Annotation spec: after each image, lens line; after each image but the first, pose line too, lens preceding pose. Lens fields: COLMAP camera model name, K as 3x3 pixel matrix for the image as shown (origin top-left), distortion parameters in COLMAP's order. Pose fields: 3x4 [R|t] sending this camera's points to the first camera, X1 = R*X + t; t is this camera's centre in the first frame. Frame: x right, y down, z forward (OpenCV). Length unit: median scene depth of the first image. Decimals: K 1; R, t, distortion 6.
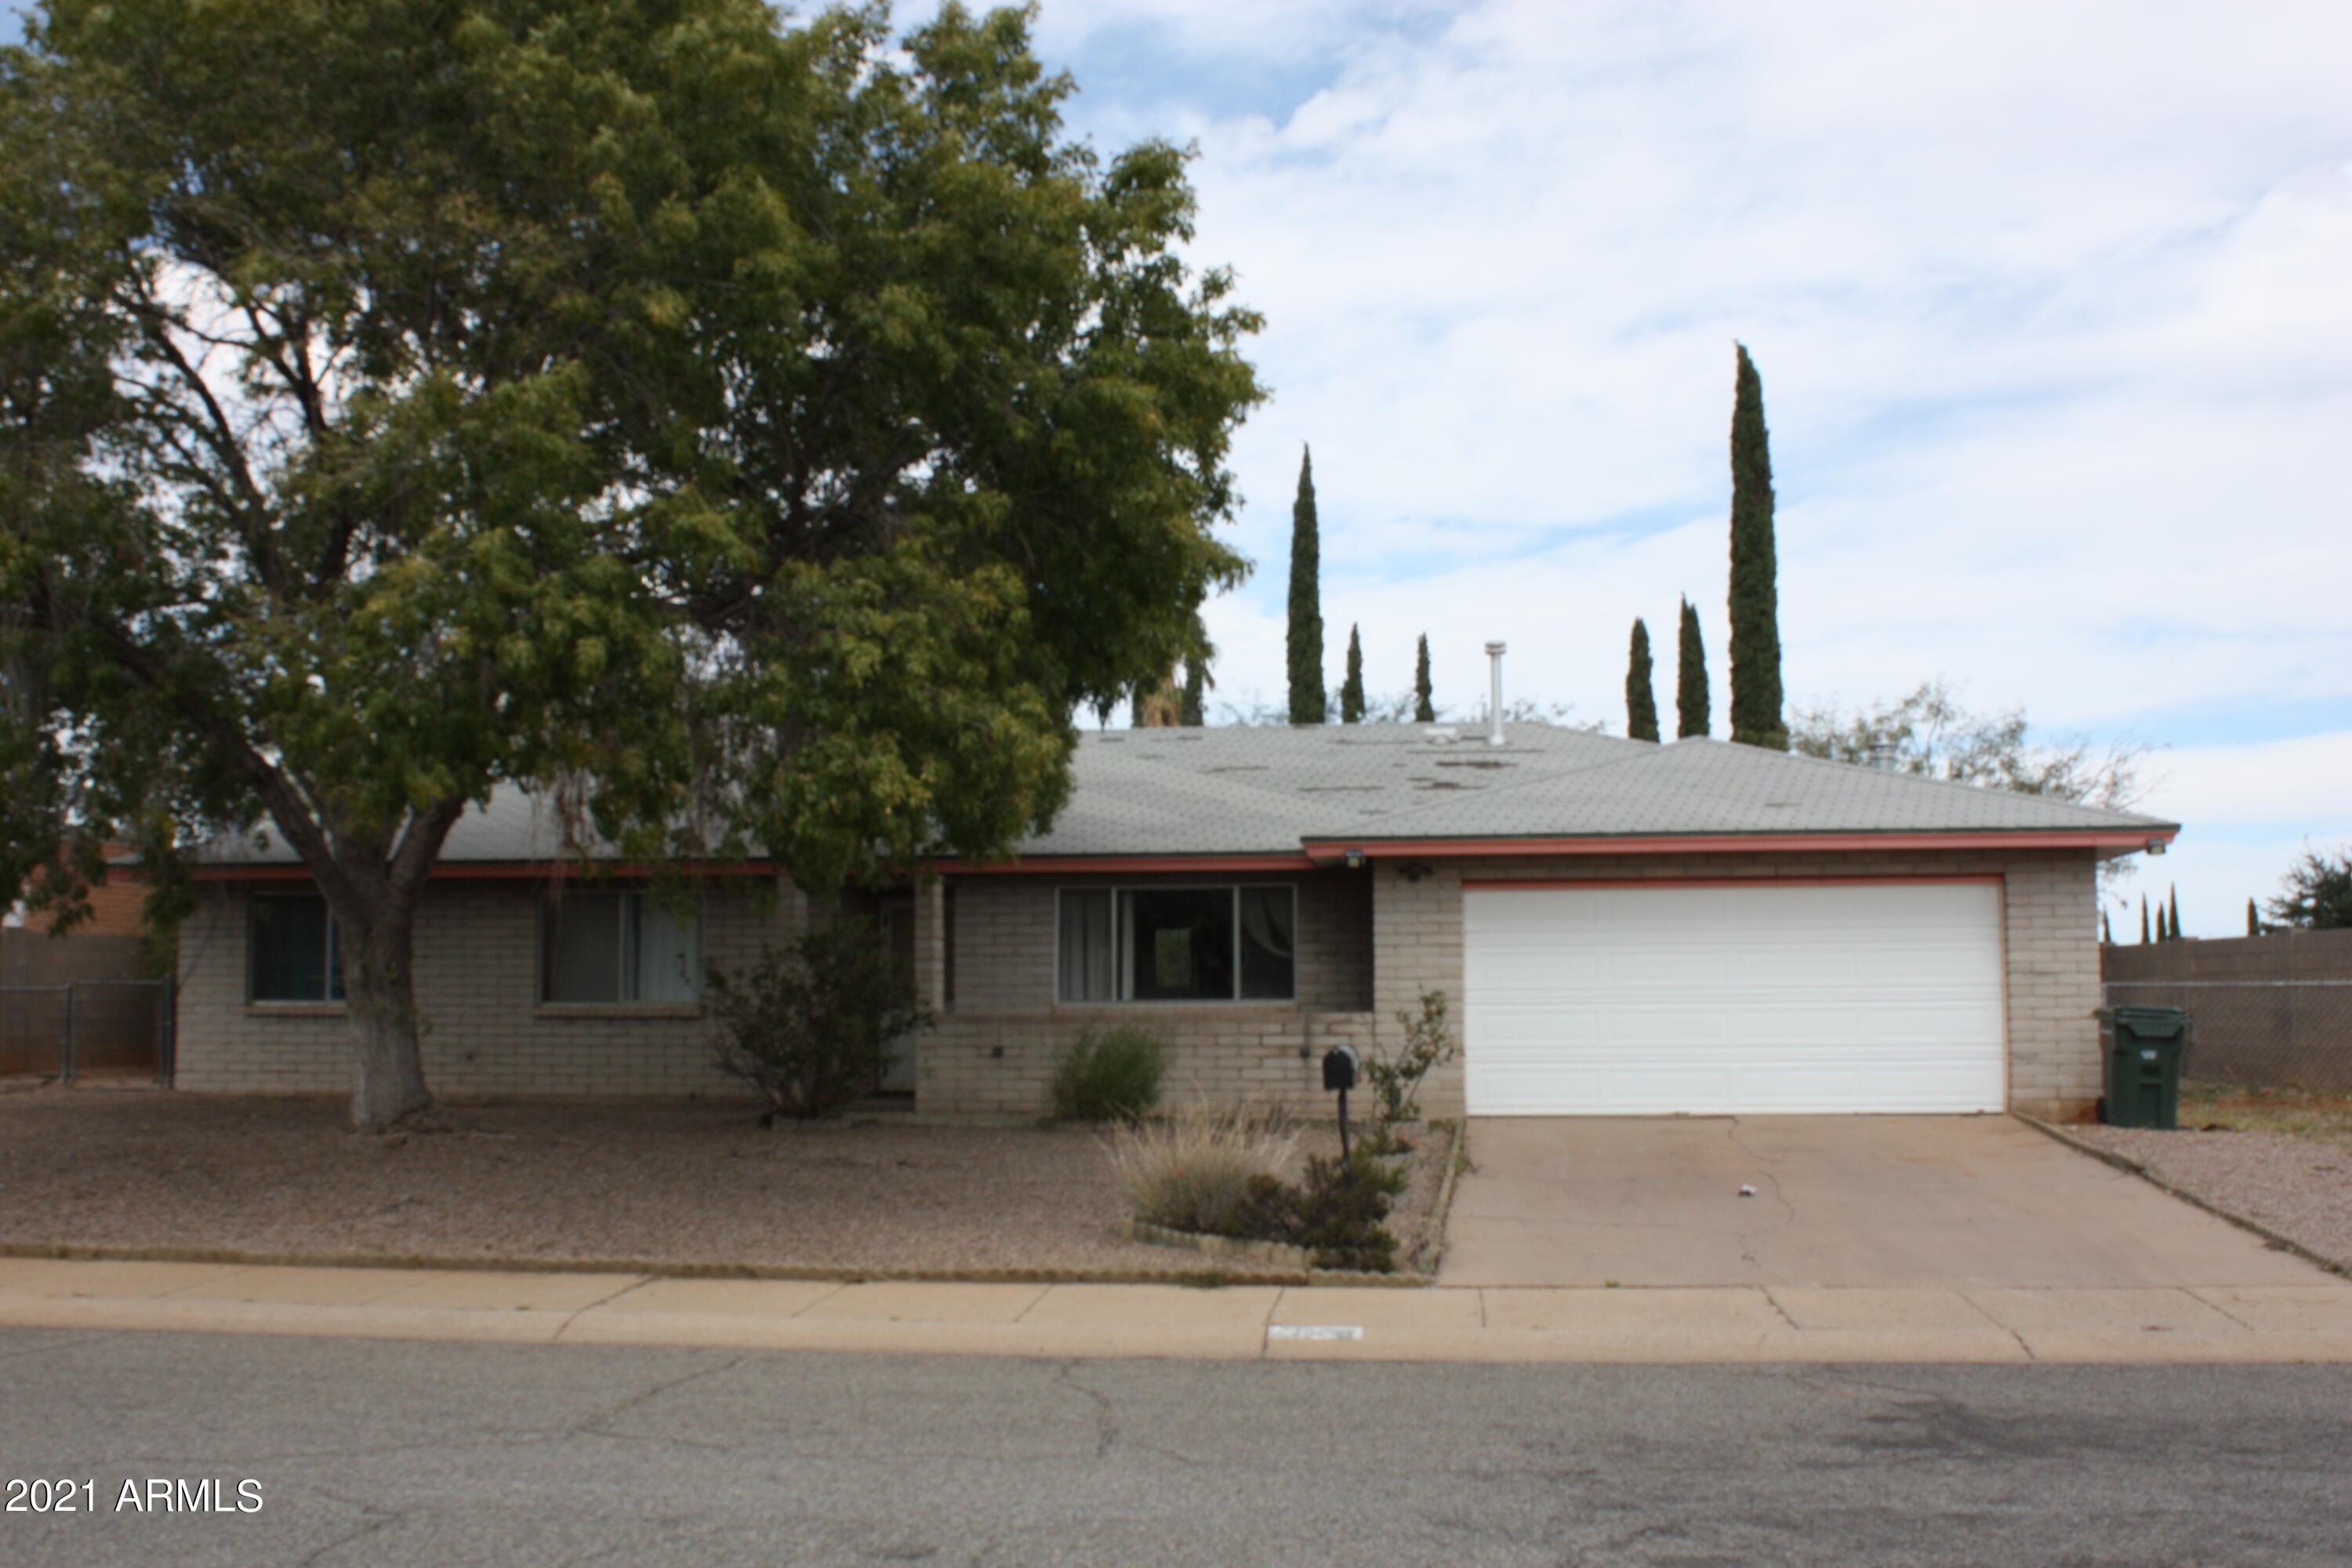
lens RADIAL K [[2892.4, 0, 1176.0], [0, 2892.4, 784.0], [0, 0, 1]] dist [-0.182839, 0.387840]
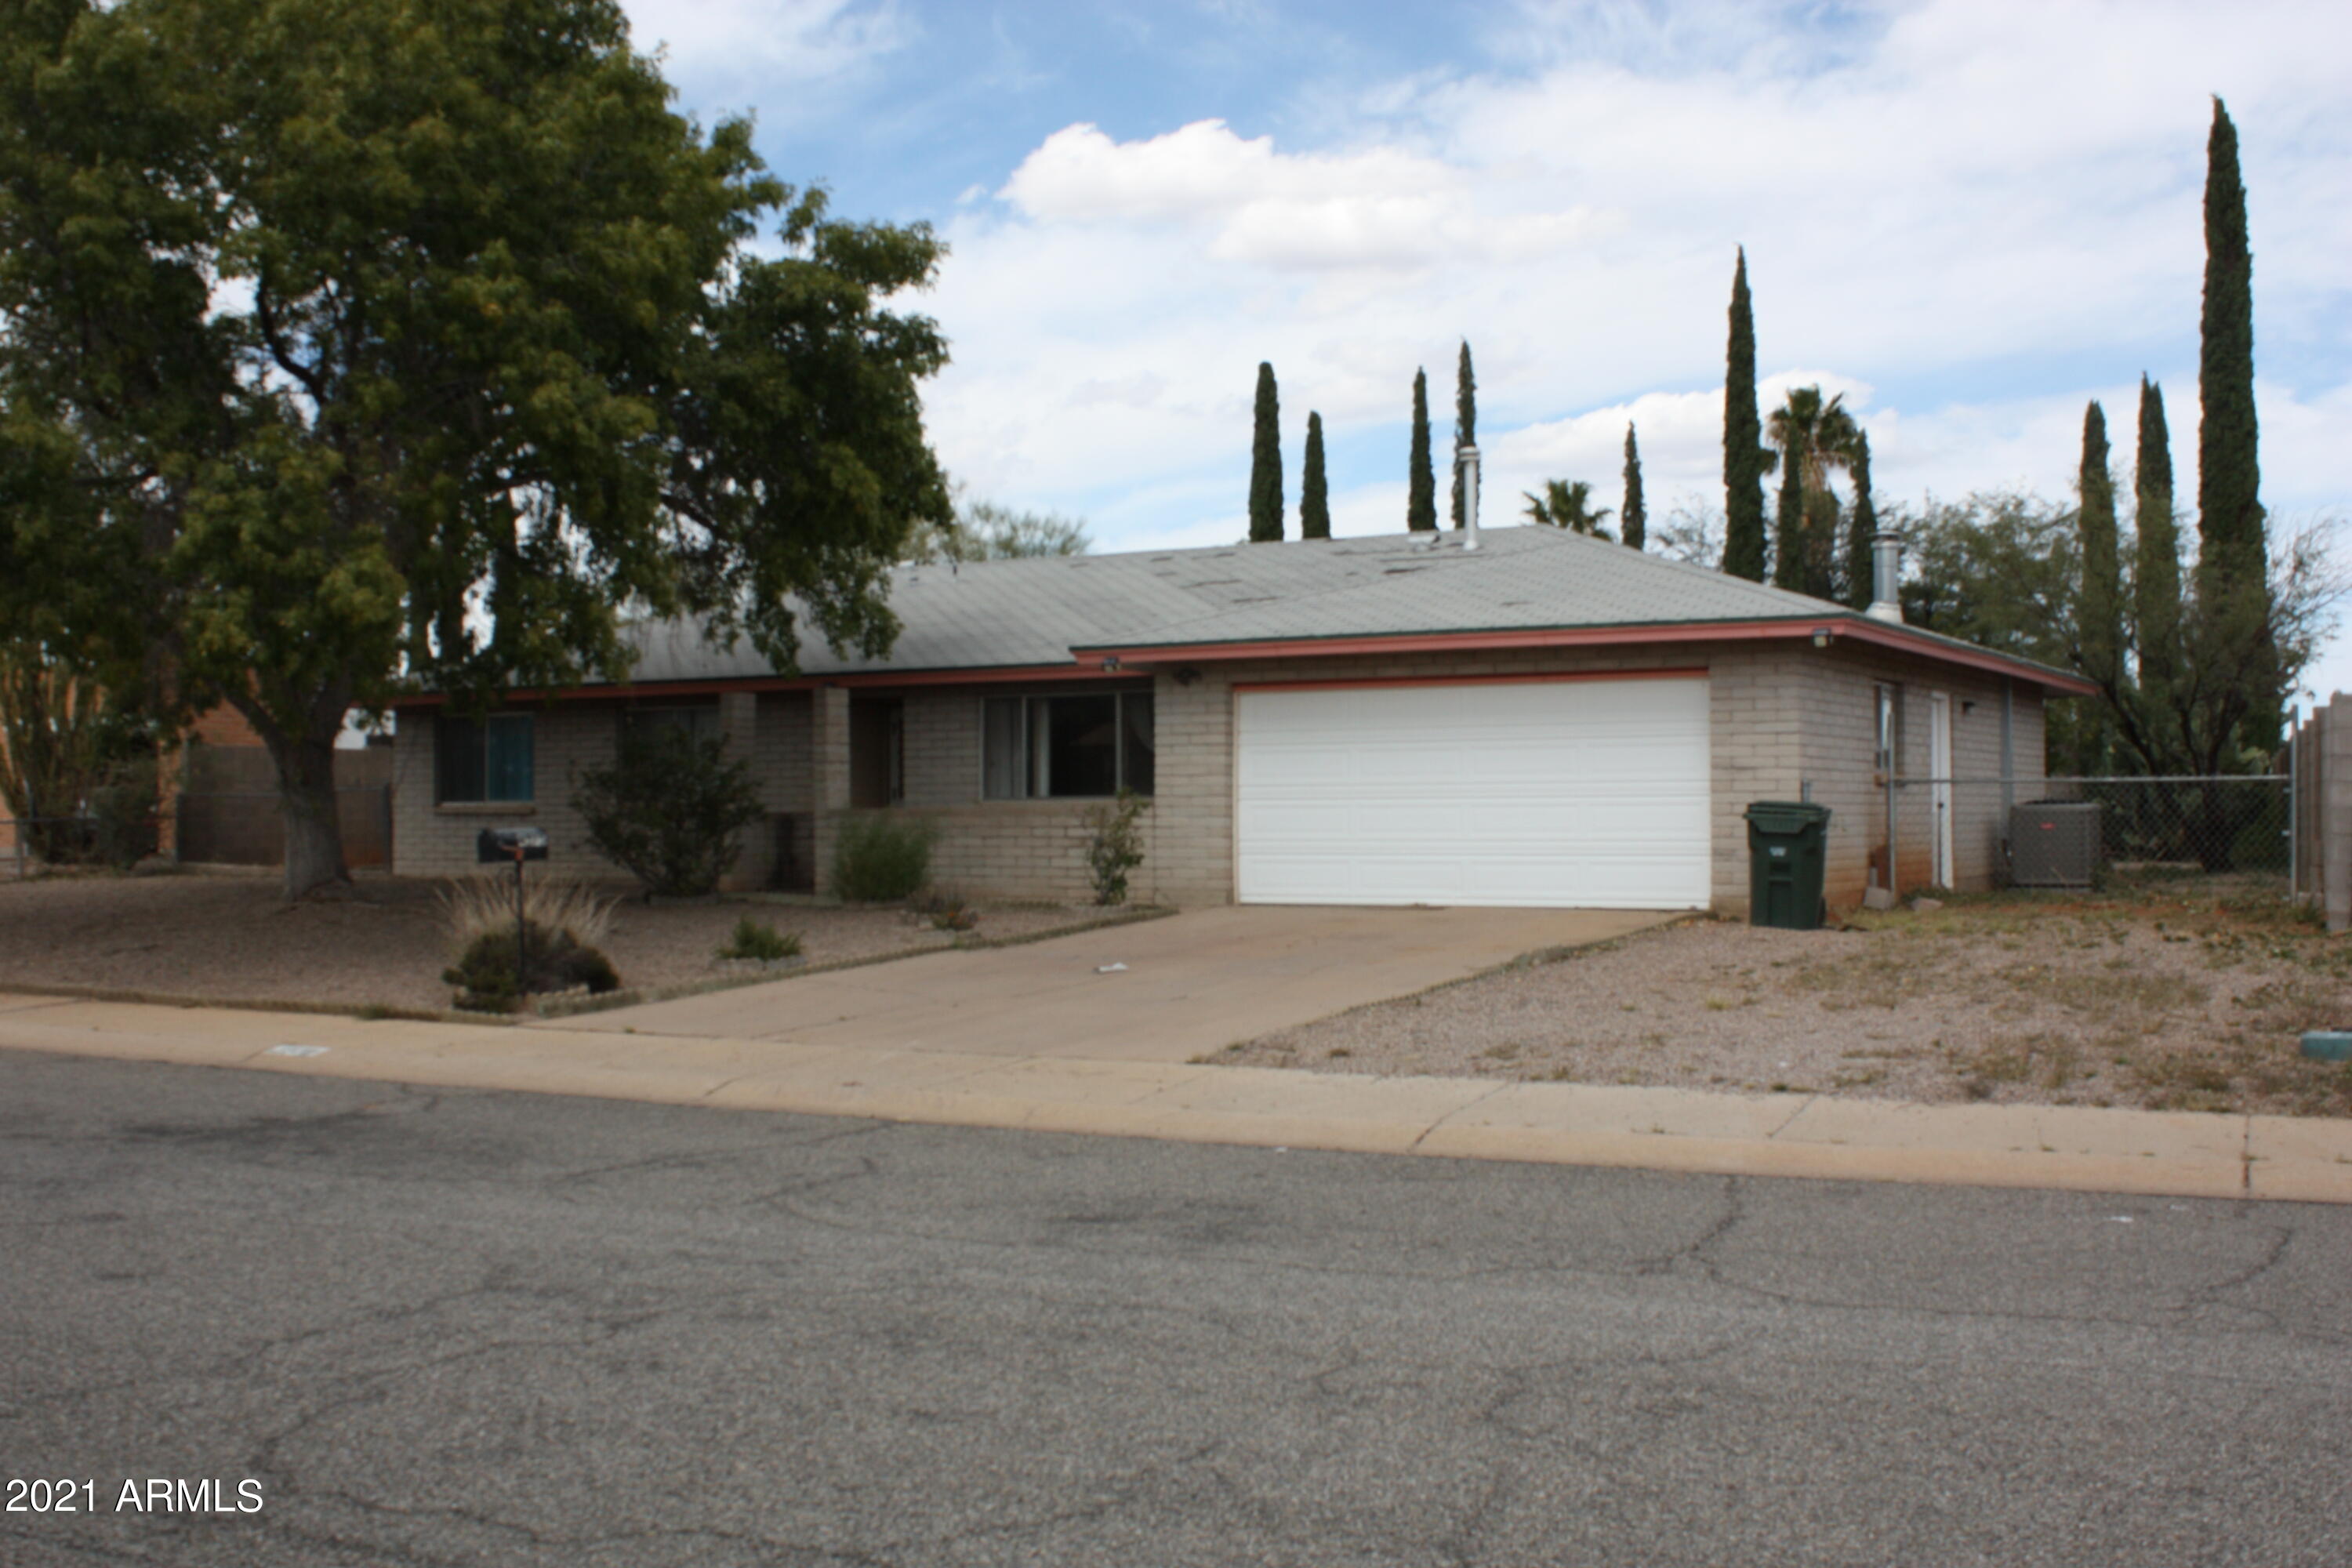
lens RADIAL K [[2892.4, 0, 1176.0], [0, 2892.4, 784.0], [0, 0, 1]] dist [-0.182839, 0.387840]
pose [[0.896608, -0.005172, -0.442795, 0.523864], [0.033778, 0.997817, 0.056741, 0.008518], [0.441536, -0.065831, 0.894825, 0.028937]]
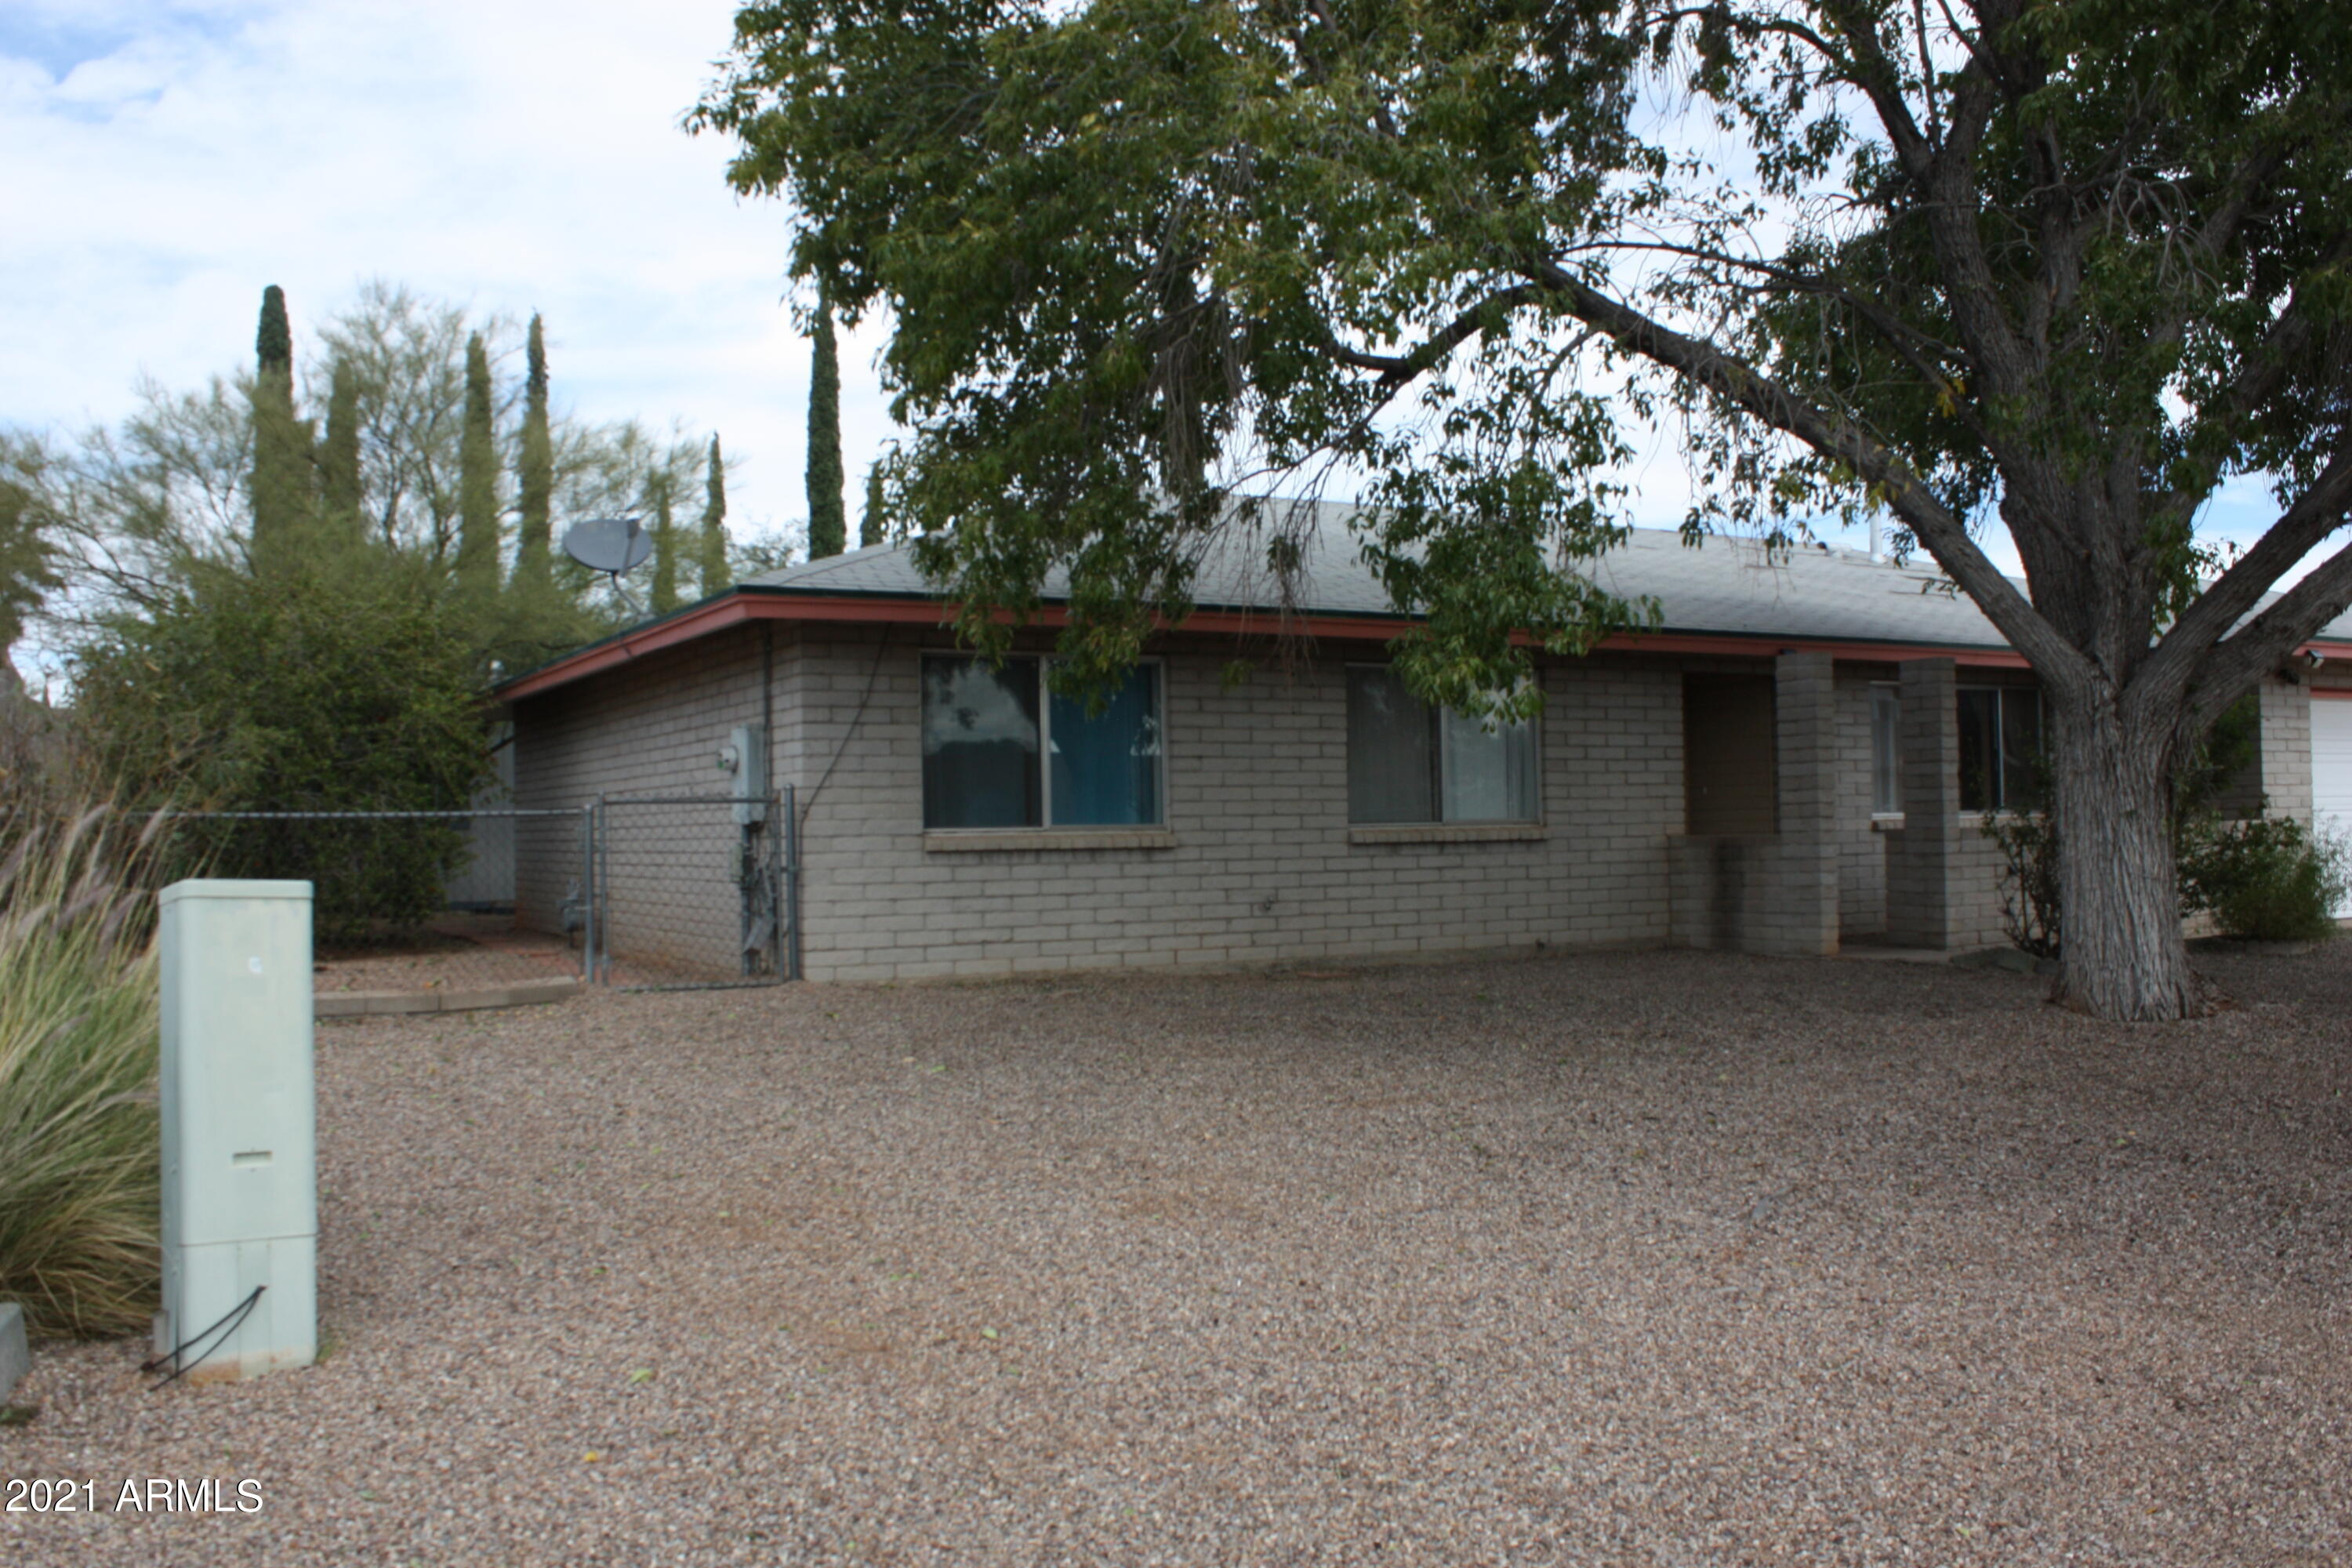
lens RADIAL K [[1977.8, 0, 1168.2], [0, 1977.8, 791.4], [0, 0, 1]] dist [-0.171732, 0.152877]
pose [[0.805667, -0.002704, 0.592363, -0.544823], [-0.038252, 0.997665, 0.056581, 0.042963], [-0.591133, -0.068244, 0.803682, 0.642555]]
